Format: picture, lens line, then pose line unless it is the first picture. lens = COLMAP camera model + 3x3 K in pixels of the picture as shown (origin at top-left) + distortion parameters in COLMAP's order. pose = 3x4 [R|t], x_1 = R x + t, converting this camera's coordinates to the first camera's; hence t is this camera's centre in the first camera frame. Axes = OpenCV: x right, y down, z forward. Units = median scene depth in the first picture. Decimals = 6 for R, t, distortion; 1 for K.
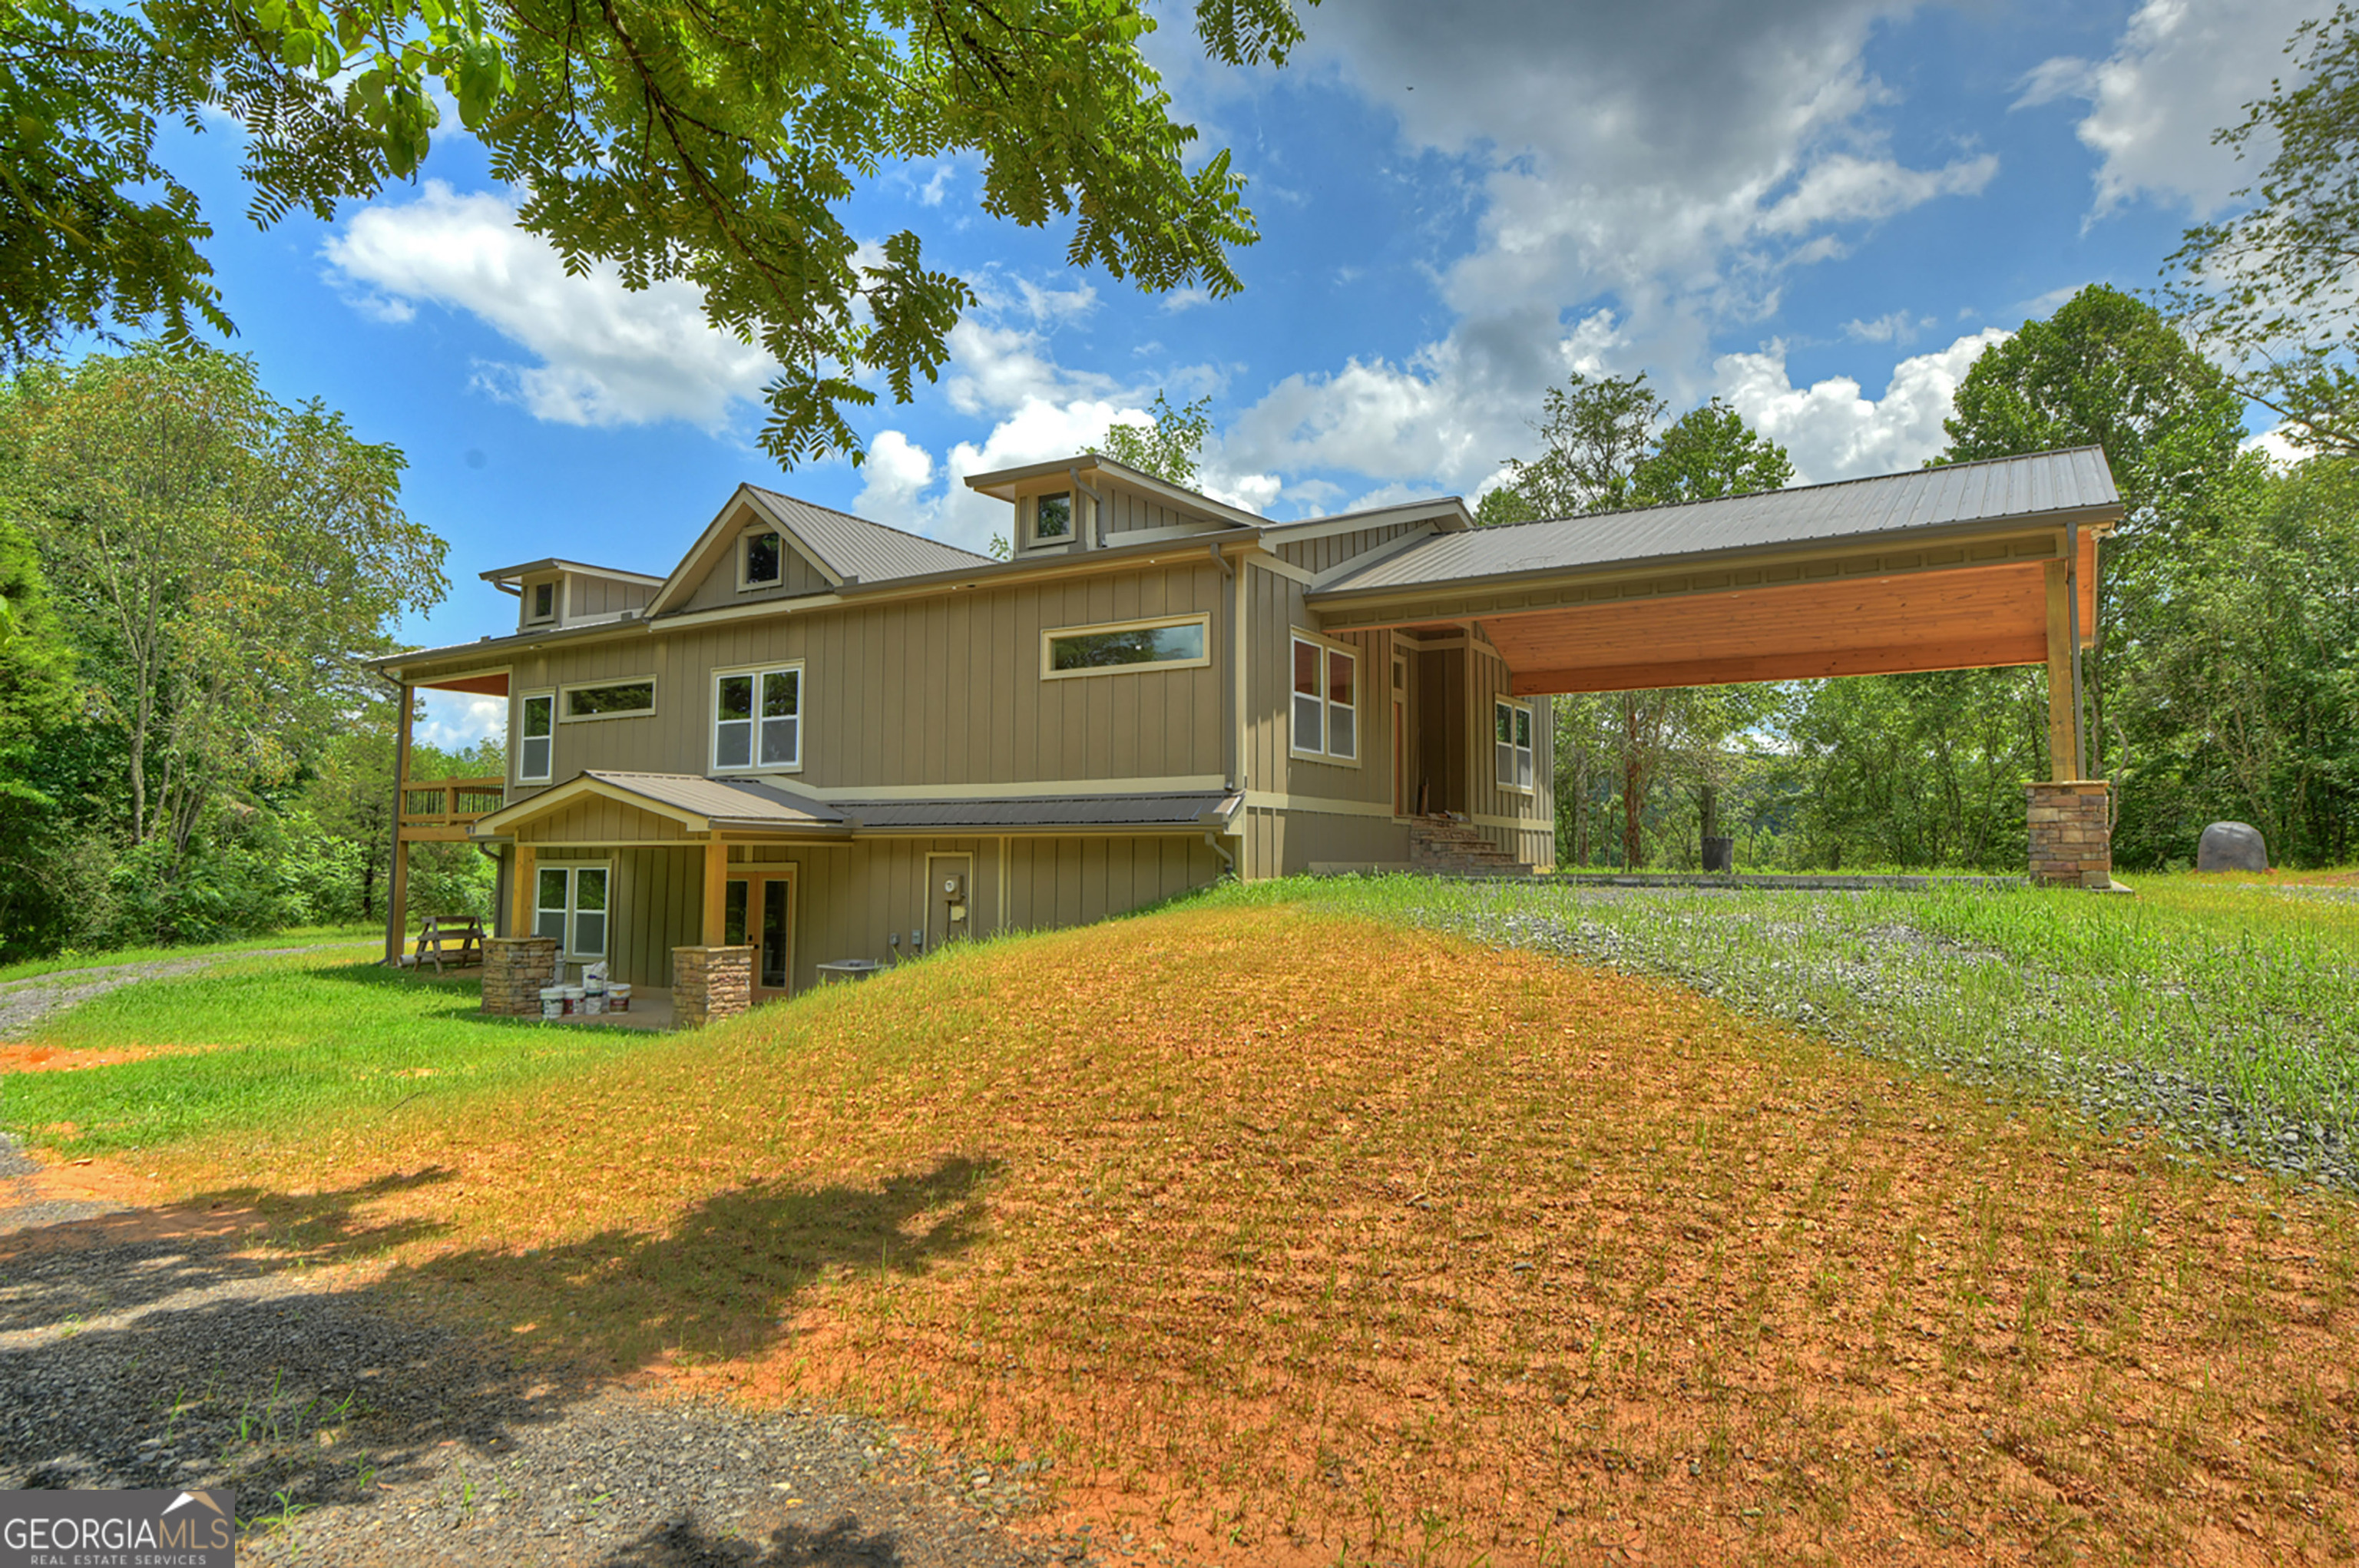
lens RADIAL K [[1408.3, 0, 1175.8], [0, 1408.3, 783.2], [0, 0, 1]] dist [0.000052, 0.001712]
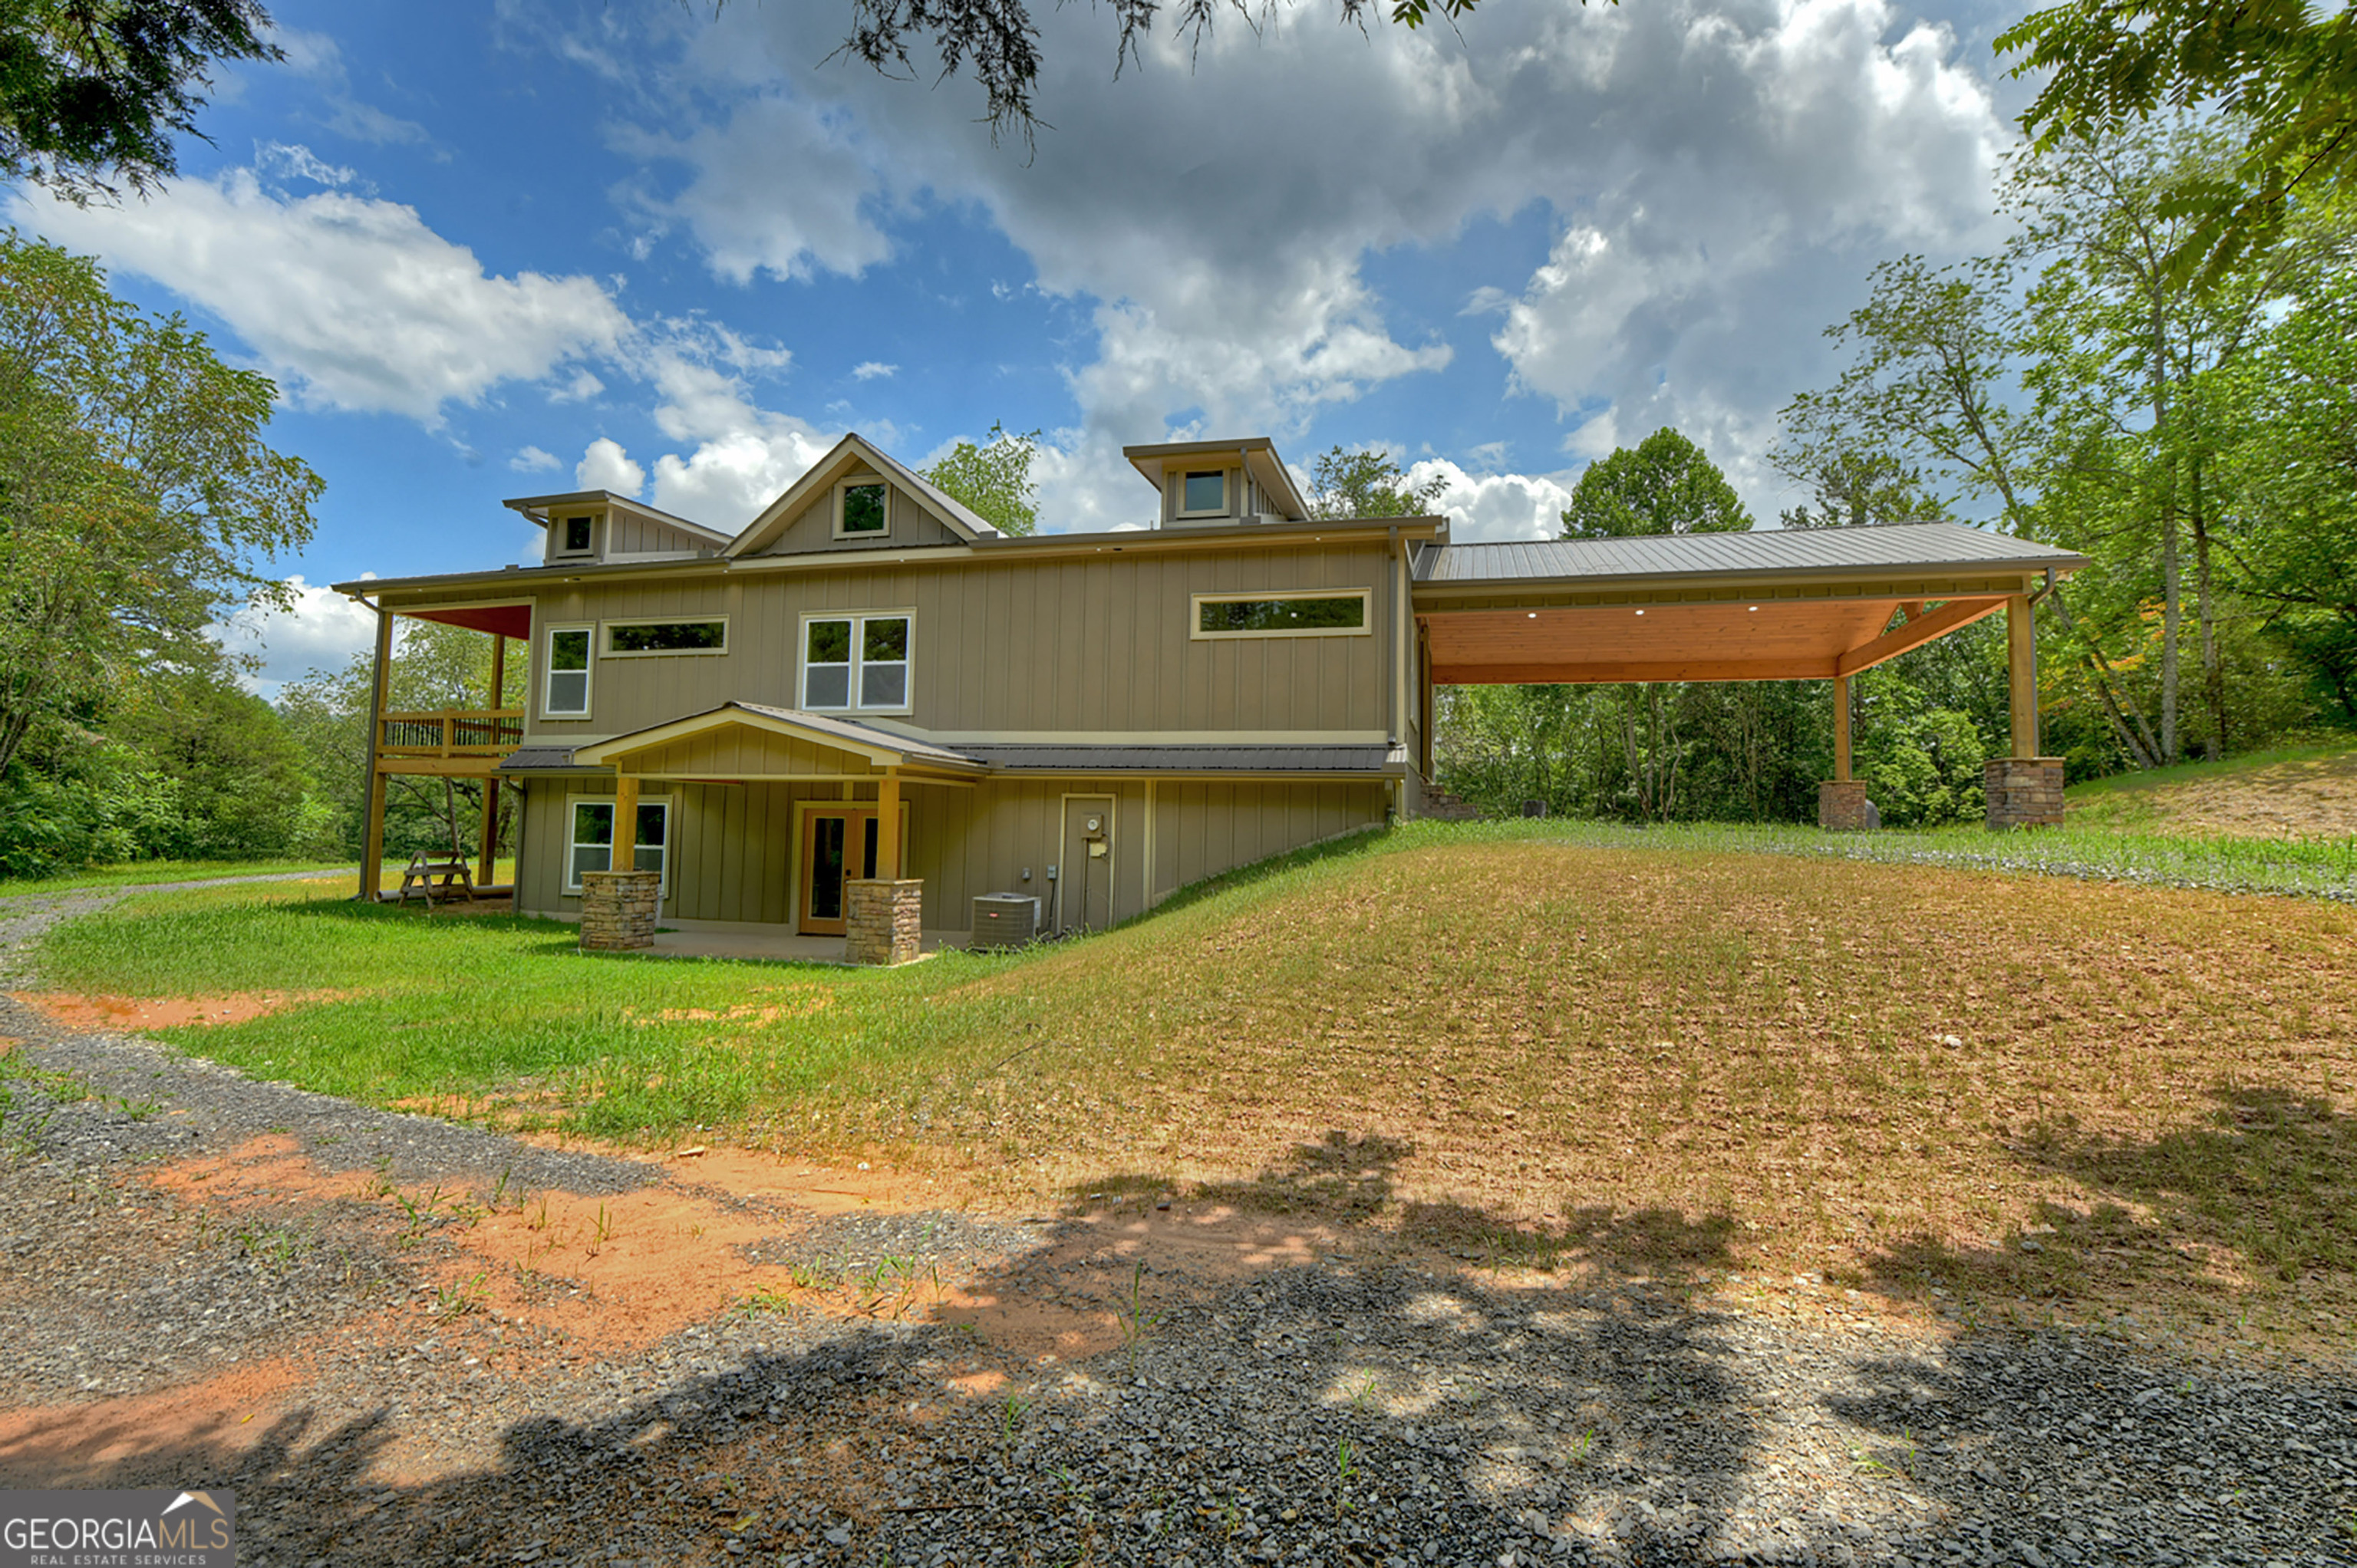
lens RADIAL K [[1074.1, 0, 1173.4], [0, 1074.1, 788.6], [0, 0, 1]] dist [-0.002494, -0.000053]
pose [[0.955793, 0.026025, 0.292888, -0.268848], [-0.033500, 0.999228, 0.020535, 0.020511], [-0.292127, -0.029439, 0.955926, 0.150062]]
